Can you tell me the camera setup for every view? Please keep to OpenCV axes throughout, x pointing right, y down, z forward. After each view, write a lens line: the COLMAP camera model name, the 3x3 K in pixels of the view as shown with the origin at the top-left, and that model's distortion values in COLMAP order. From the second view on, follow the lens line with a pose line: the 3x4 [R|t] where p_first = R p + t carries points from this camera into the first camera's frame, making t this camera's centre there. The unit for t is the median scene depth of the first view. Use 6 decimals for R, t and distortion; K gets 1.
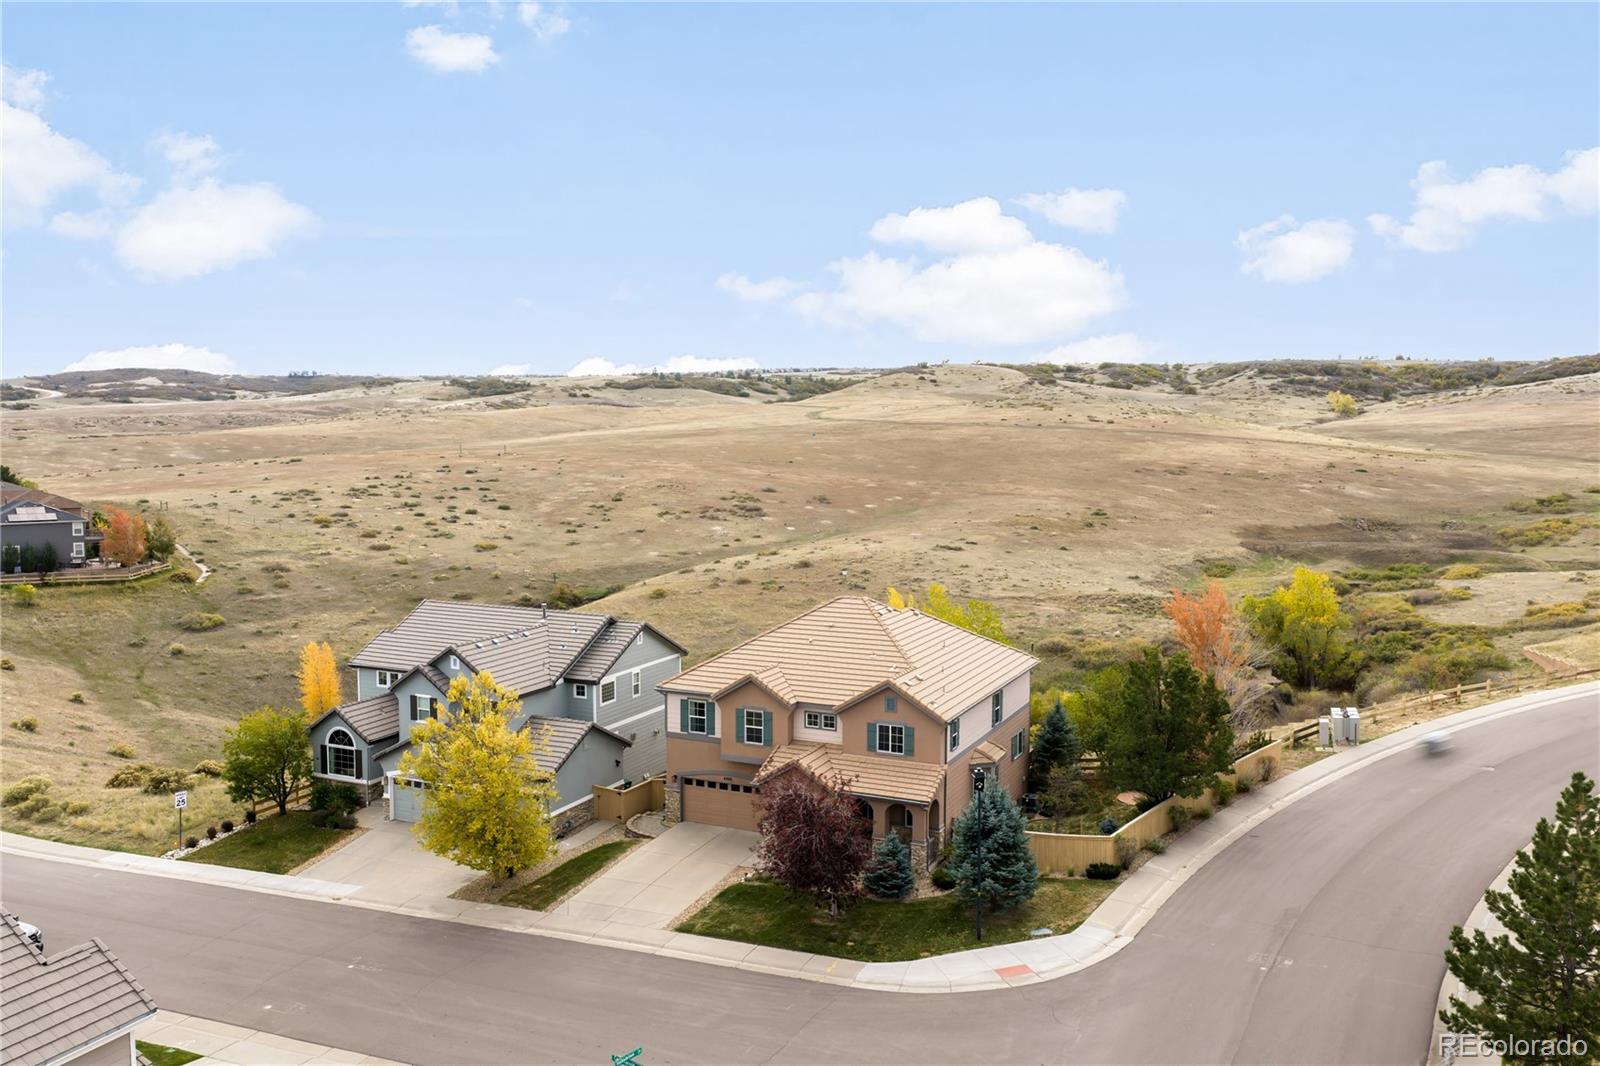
lens RADIAL K [[1282.3, 0, 795.5], [0, 1282.3, 529.6], [0, 0, 1]] dist [0.021809, -0.020945]
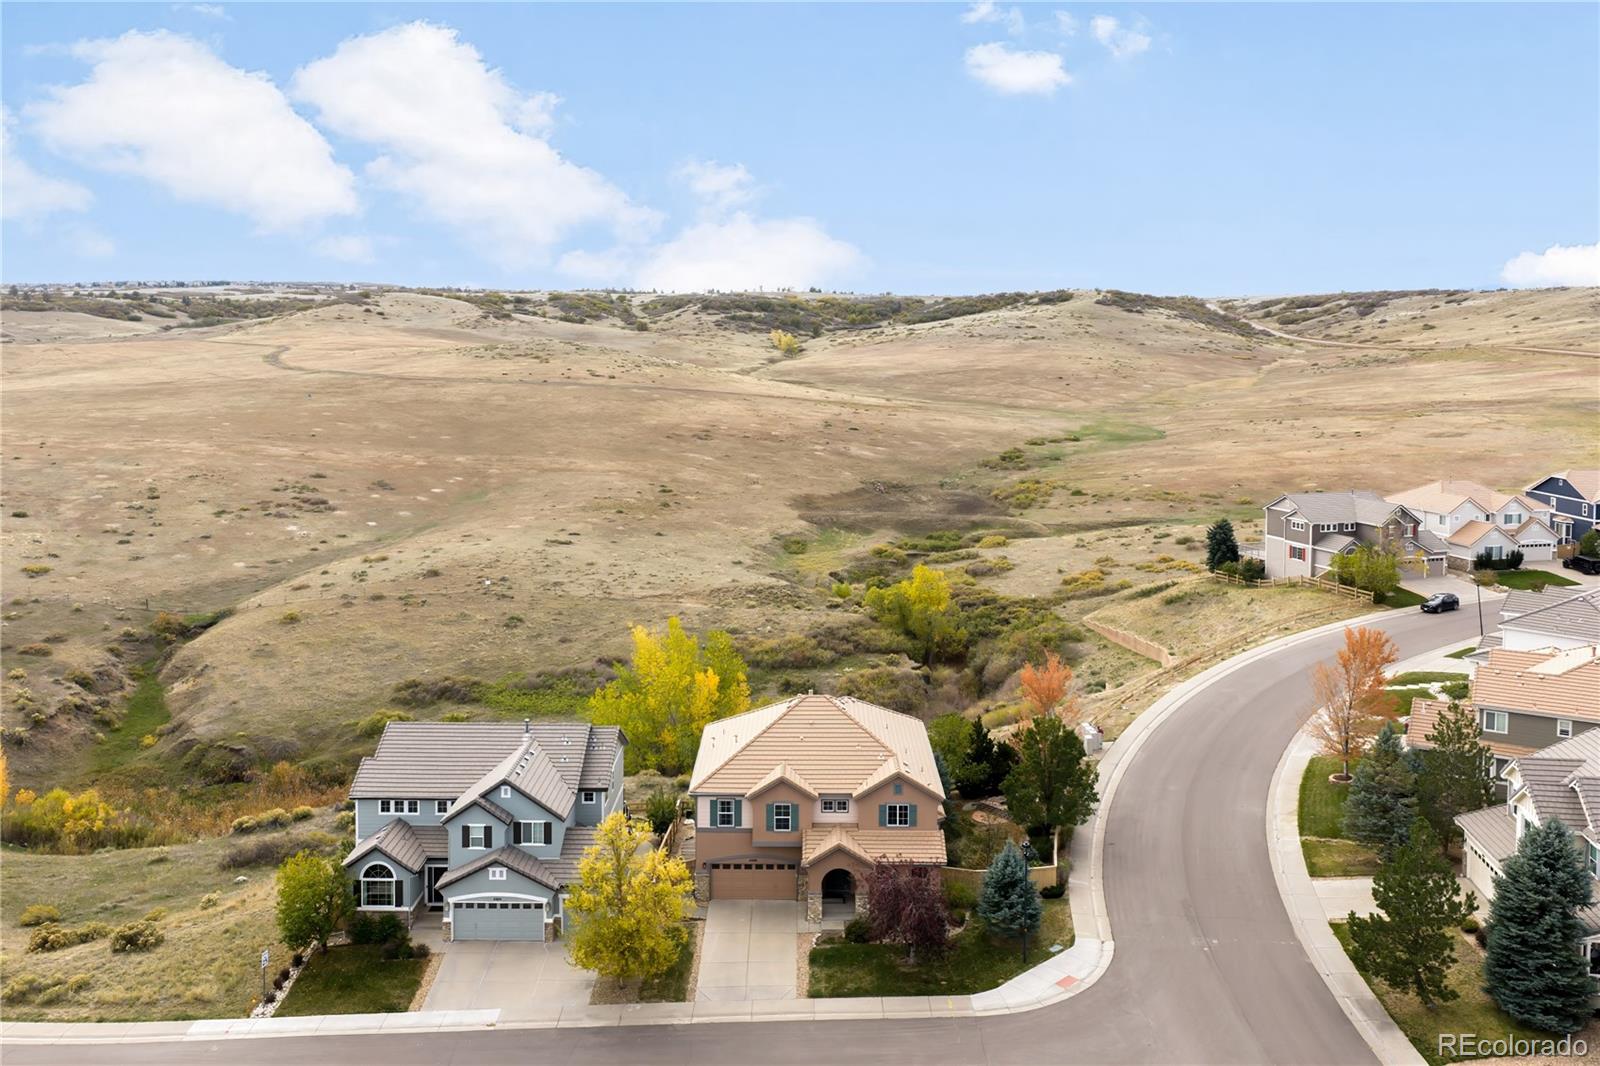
lens RADIAL K [[1324.6, 0, 779.5], [0, 1324.6, 408.3], [0, 0, 1]] dist [0.014369, -0.006846]
pose [[0.915475, -0.021939, 0.401776, -0.489267], [0.036995, 0.998872, -0.029751, -0.186216], [-0.400670, 0.042100, 0.915255, -0.187978]]
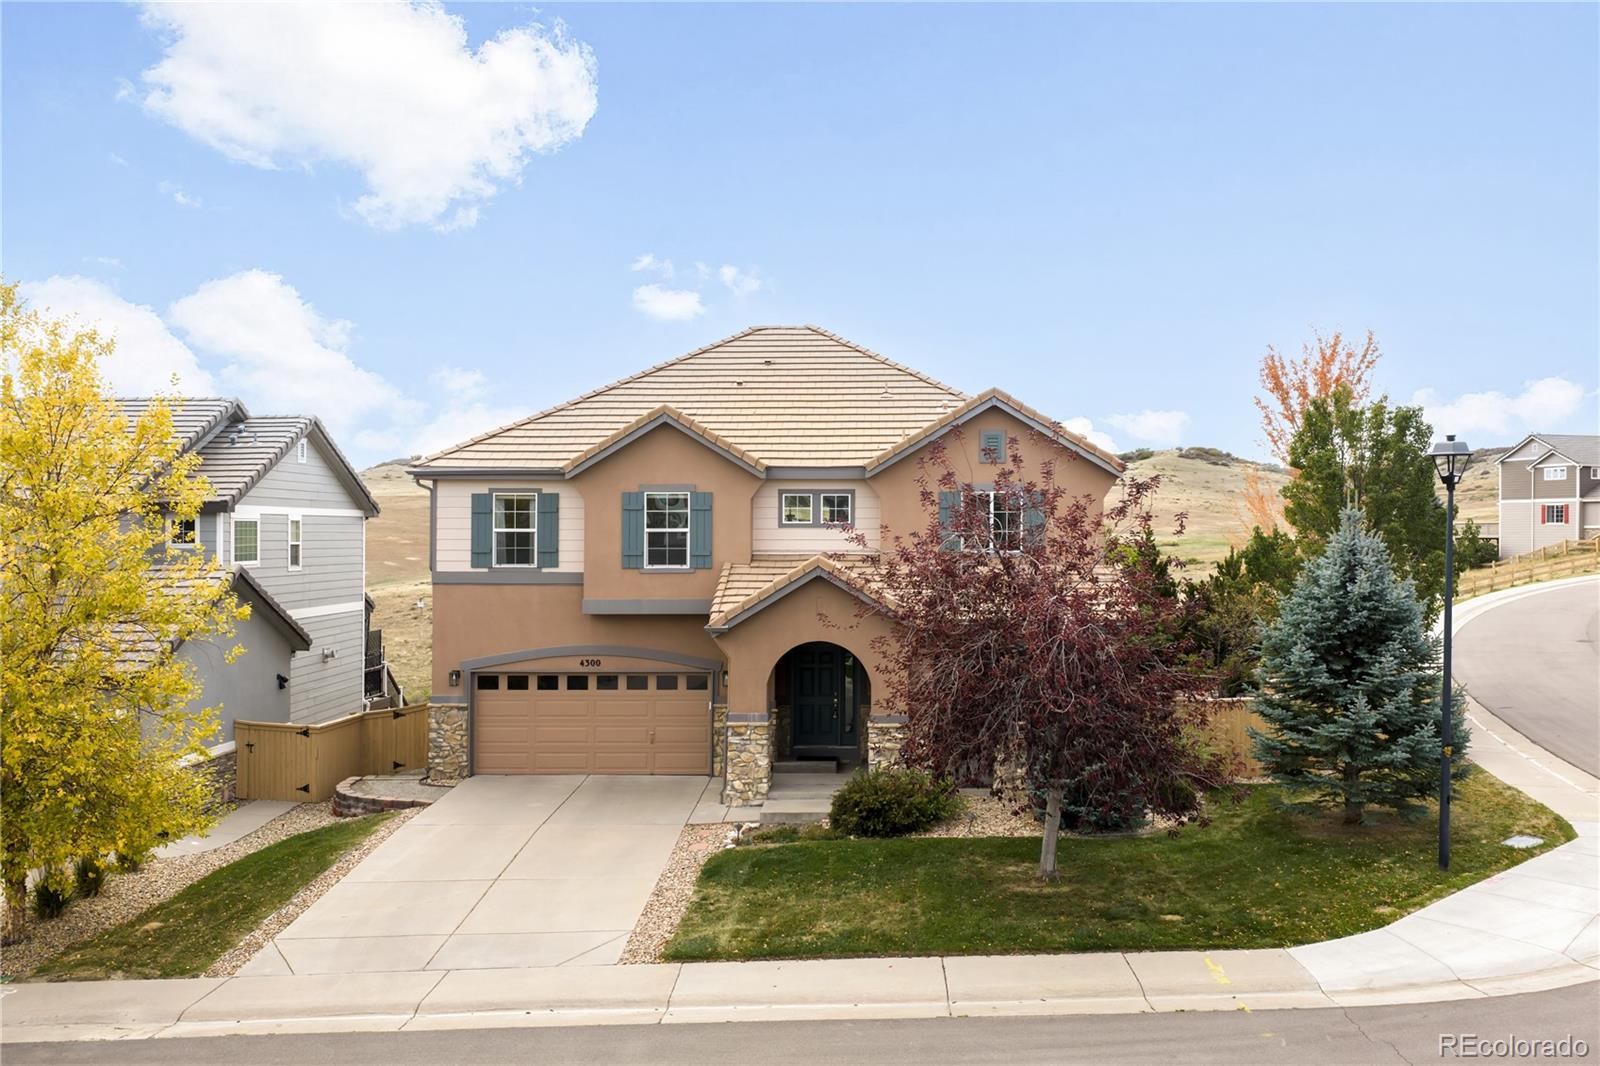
lens RADIAL K [[1350.2, 0, 841.4], [0, 1350.2, 517.5], [0, 0, 1]] dist [0.011218, -0.002915]
pose [[0.917833, 0.001983, 0.396961, -0.145717], [0.034504, 0.995804, -0.084755, 0.170287], [-0.395464, 0.091488, 0.913914, 0.481746]]
